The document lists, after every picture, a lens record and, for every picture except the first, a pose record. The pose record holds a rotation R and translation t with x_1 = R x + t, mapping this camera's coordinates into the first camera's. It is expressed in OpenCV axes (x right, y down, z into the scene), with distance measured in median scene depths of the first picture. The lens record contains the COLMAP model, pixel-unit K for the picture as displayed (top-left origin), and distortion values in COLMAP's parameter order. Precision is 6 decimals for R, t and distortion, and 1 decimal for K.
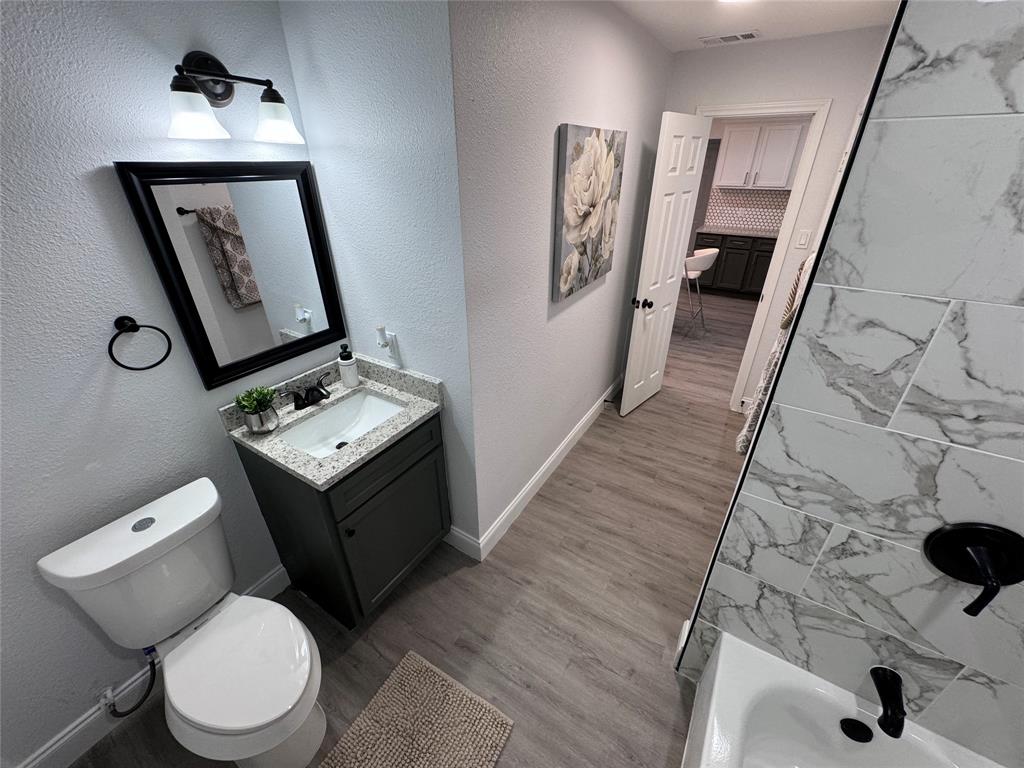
lens RADIAL K [[408.3, 0, 512.5], [0, 408.3, 382.3], [0, 0, 1]] dist [-0.004222, 0.000760]
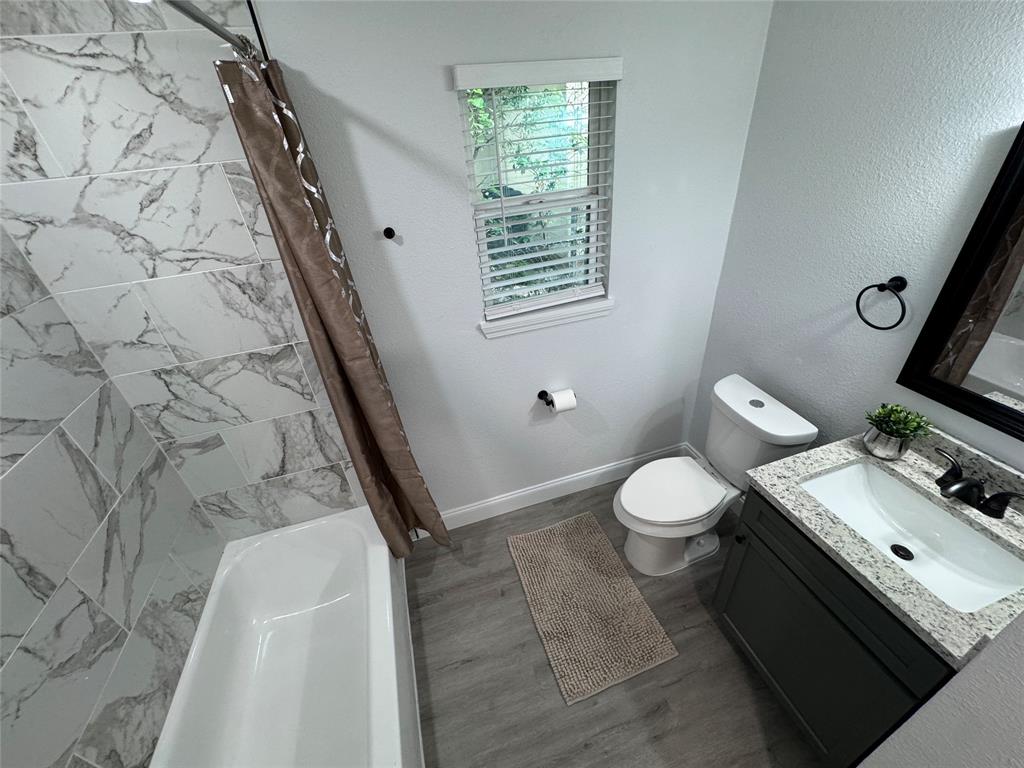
lens RADIAL K [[408.3, 0, 511.6], [0, 408.3, 378.6], [0, 0, 1]] dist [-0.004222, 0.000760]
pose [[-0.651164, 0.447072, -0.613279, 0.350238], [-0.288018, 0.602054, 0.744699, -0.393395], [0.702162, 0.661557, -0.263271, 0.595815]]
